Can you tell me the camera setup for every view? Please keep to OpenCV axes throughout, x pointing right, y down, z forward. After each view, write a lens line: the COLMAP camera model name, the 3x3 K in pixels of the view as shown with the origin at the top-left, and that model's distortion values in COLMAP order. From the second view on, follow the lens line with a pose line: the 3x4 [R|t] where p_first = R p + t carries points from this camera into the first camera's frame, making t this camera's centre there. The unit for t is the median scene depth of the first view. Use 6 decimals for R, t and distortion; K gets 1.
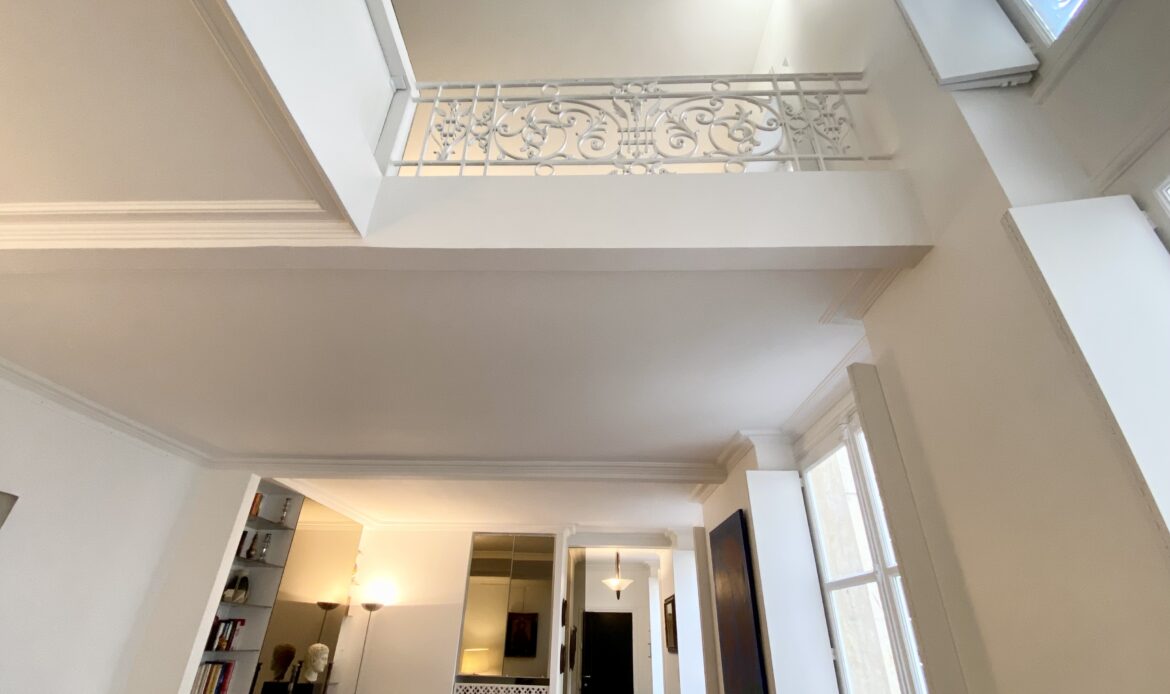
lens RADIAL K [[524.2, 0, 574.5], [0, 524.2, 343.5], [0, 0, 1]] dist [-0.001030, -0.000450]
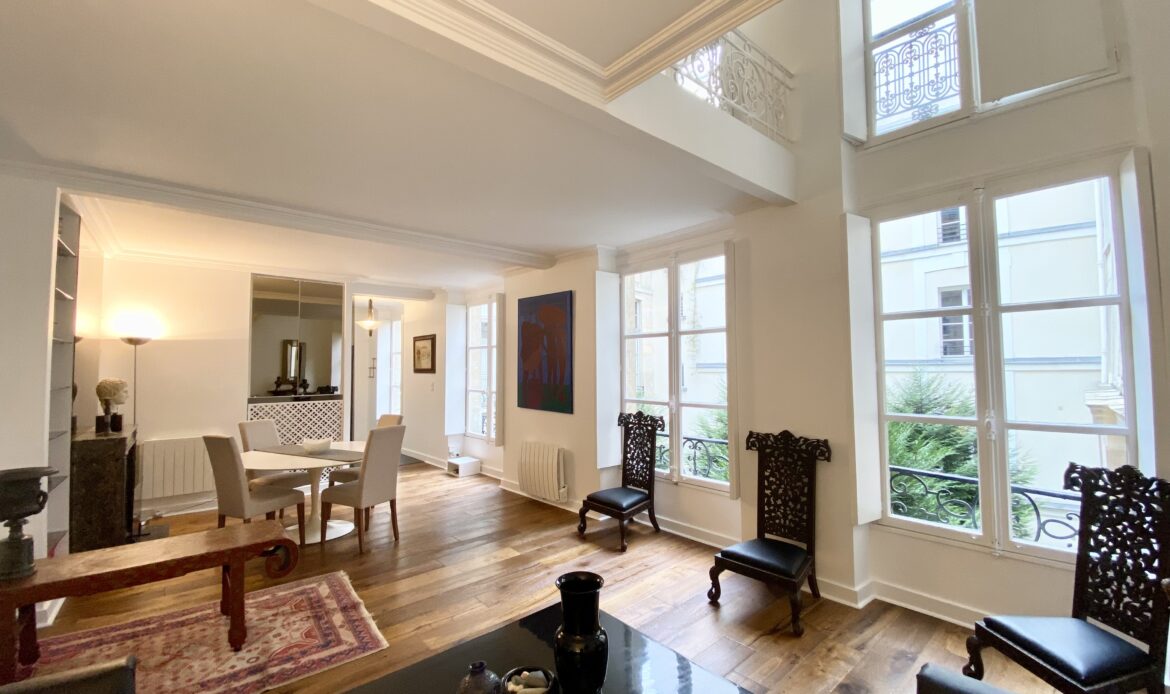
lens RADIAL K [[473.0, 0, 579.9], [0, 473.0, 347.2], [0, 0, 1]] dist [0.026374, -0.022394]
pose [[0.734423, 0.000872, 0.678691, -0.394153], [-0.316703, 0.884889, 0.341572, -0.014870], [-0.600269, -0.465801, 0.650159, -0.005005]]
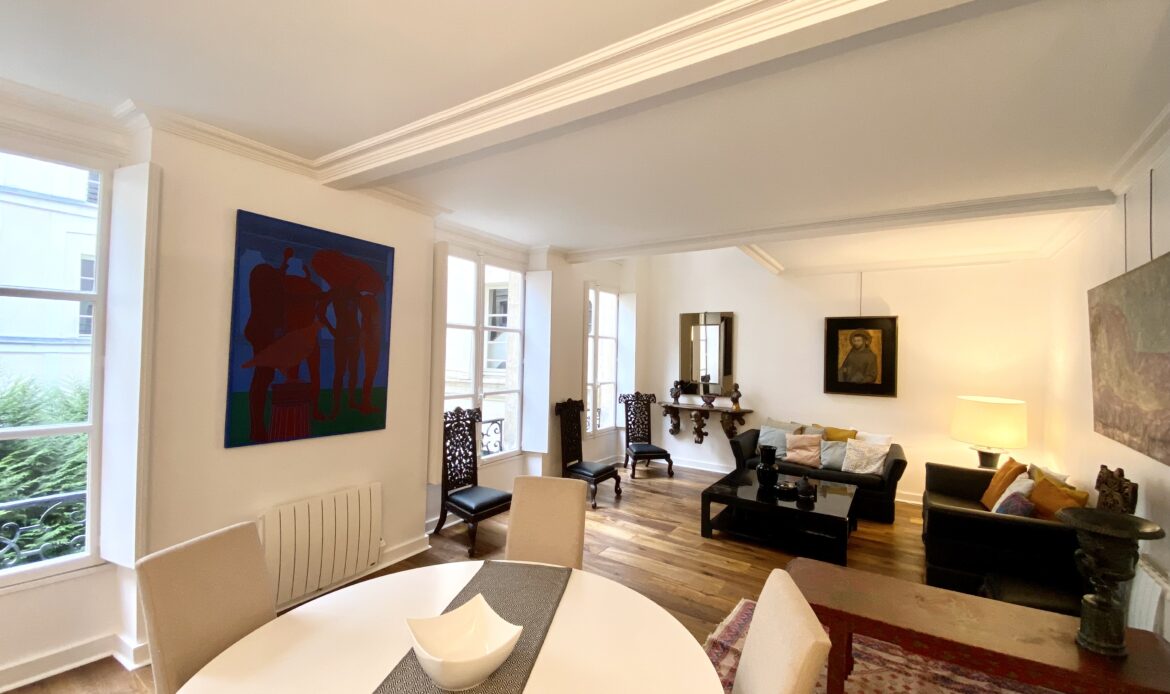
lens RADIAL K [[468.0, 0, 585.0], [0, 468.0, 347.0], [0, 0, 1]] dist [0.032405, -0.027379]
pose [[-0.851059, -0.037714, 0.523714, -0.335230], [-0.298049, 0.855851, -0.422713, 0.499833], [-0.432279, -0.515846, -0.739620, 0.924886]]
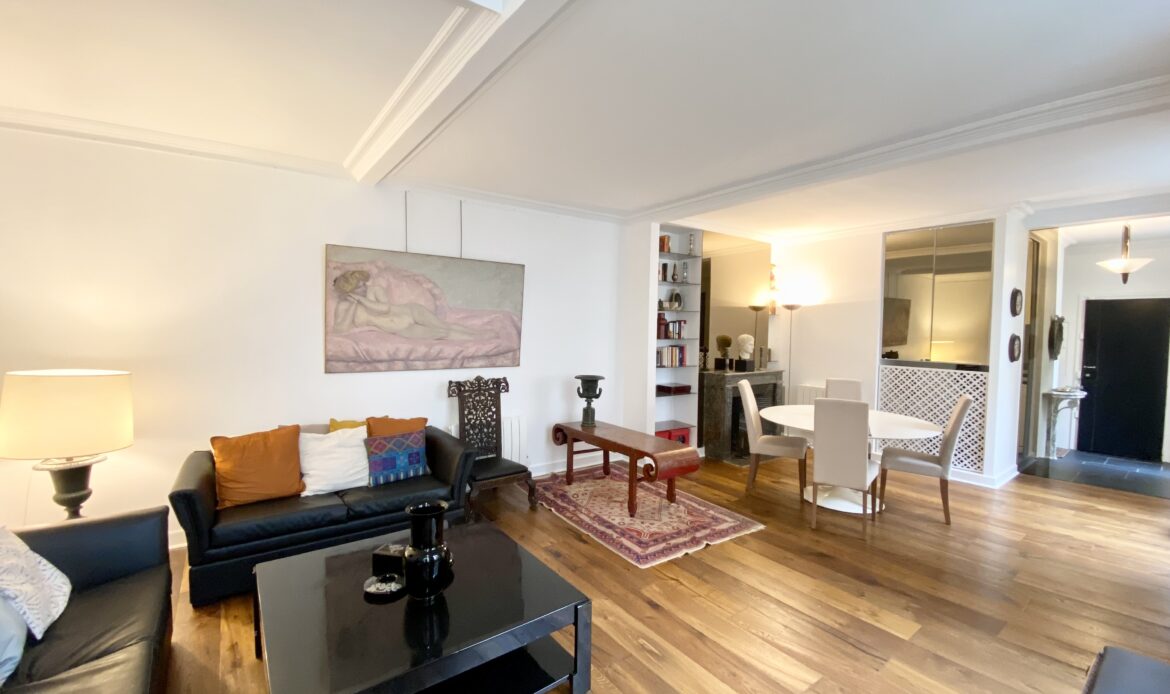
lens RADIAL K [[468.0, 0, 585.0], [0, 468.0, 347.0], [0, 0, 1]] dist [0.032405, -0.027379]
pose [[0.628146, 0.019126, -0.777860, 0.155464], [0.388203, 0.858686, 0.334599, 0.042942], [0.674337, -0.512145, 0.531956, 0.075091]]
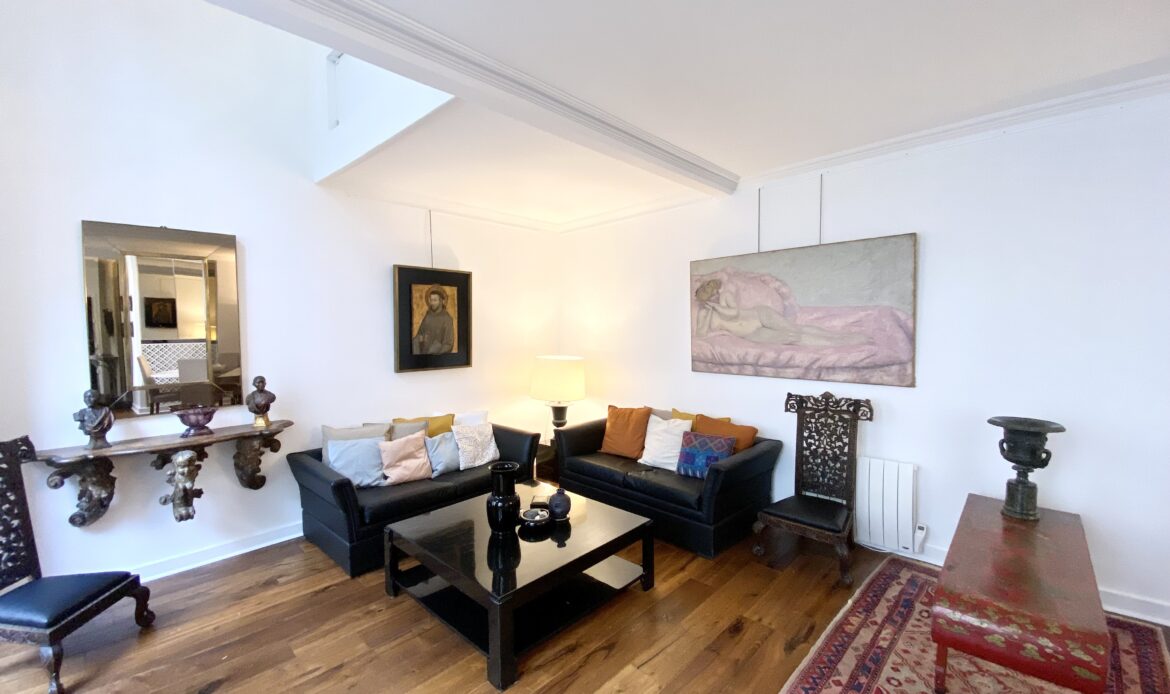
lens RADIAL K [[473.0, 0, 579.9], [0, 473.0, 347.2], [0, 0, 1]] dist [0.026374, -0.022394]
pose [[-0.671250, 0.018439, -0.741001, 0.114277], [0.367705, 0.876295, -0.311287, 0.290666], [0.643596, -0.481422, -0.594993, 0.519272]]
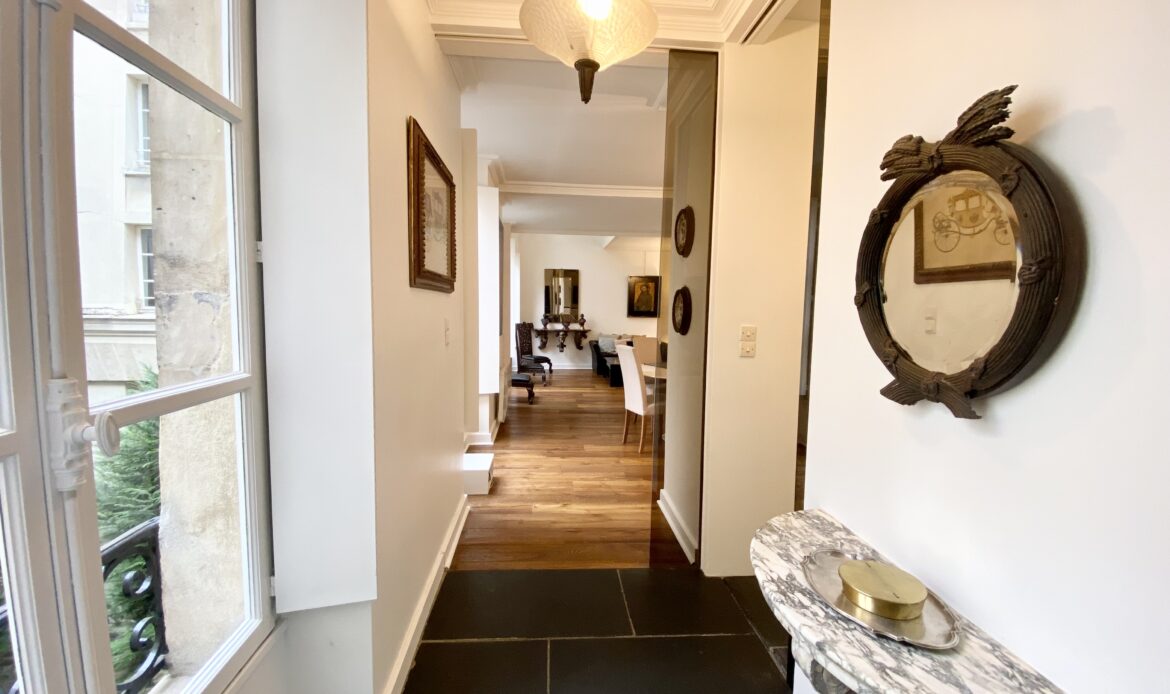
lens RADIAL K [[468.0, 0, 585.0], [0, 468.0, 347.0], [0, 0, 1]] dist [0.032405, -0.027379]
pose [[-0.993715, -0.028151, -0.108340, 0.129063], [0.020498, 0.905732, -0.423355, 0.895098], [0.110045, -0.422915, -0.899463, 1.505418]]
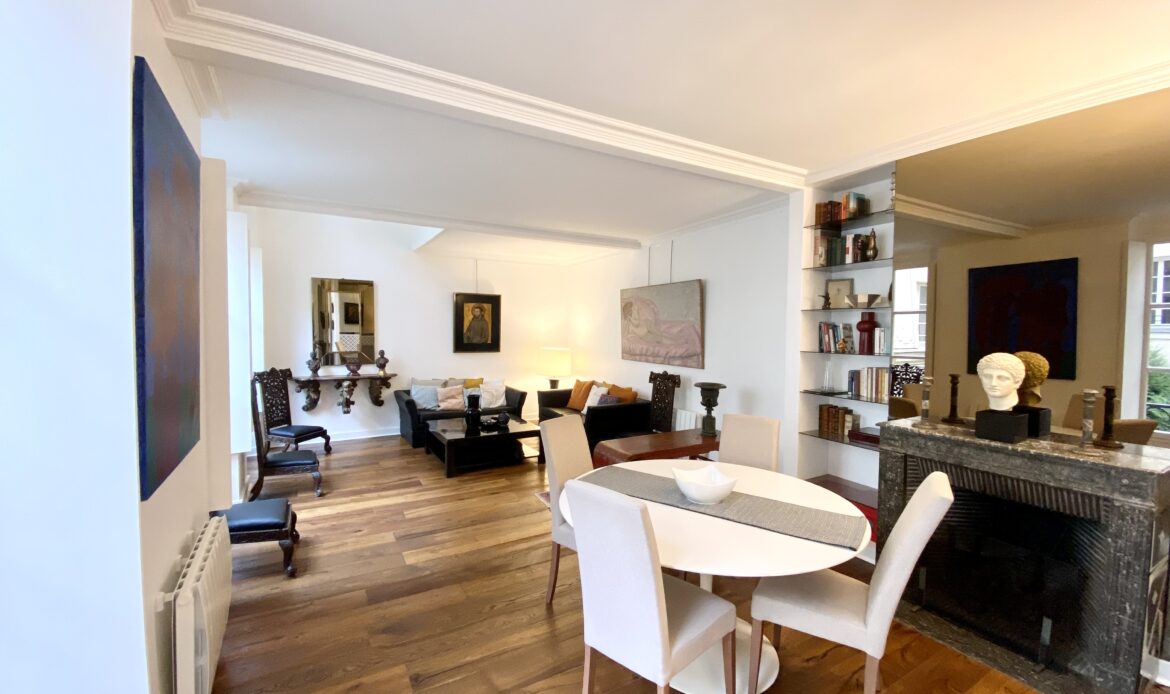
lens RADIAL K [[468.0, 0, 585.0], [0, 468.0, 347.0], [0, 0, 1]] dist [0.032405, -0.027379]
pose [[-0.847995, -0.009838, -0.529913, 0.136754], [0.238998, 0.885305, -0.398893, 0.579475], [0.473059, -0.464908, -0.748382, 1.024714]]
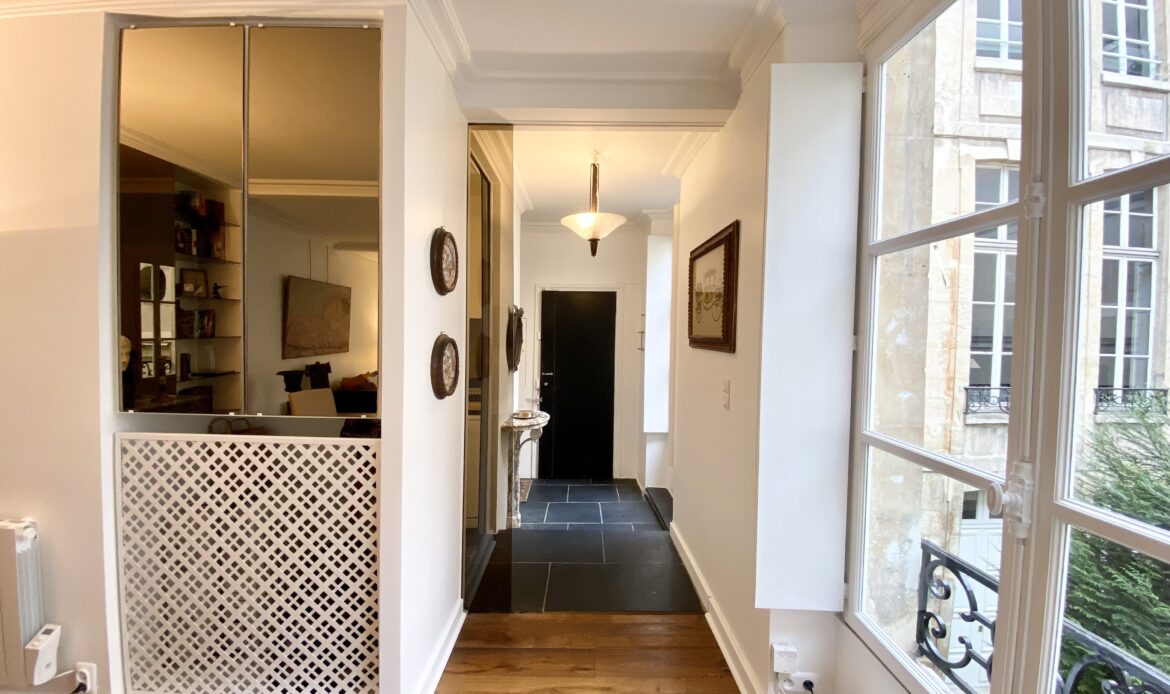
lens RADIAL K [[474.5, 0, 582.3], [0, 474.5, 345.8], [0, 0, 1]] dist [0.016753, -0.018557]
pose [[0.999405, -0.006724, 0.033816, 0.075073], [-0.011914, 0.853038, 0.521713, 0.426021], [-0.032355, -0.521806, 0.852451, 0.746073]]
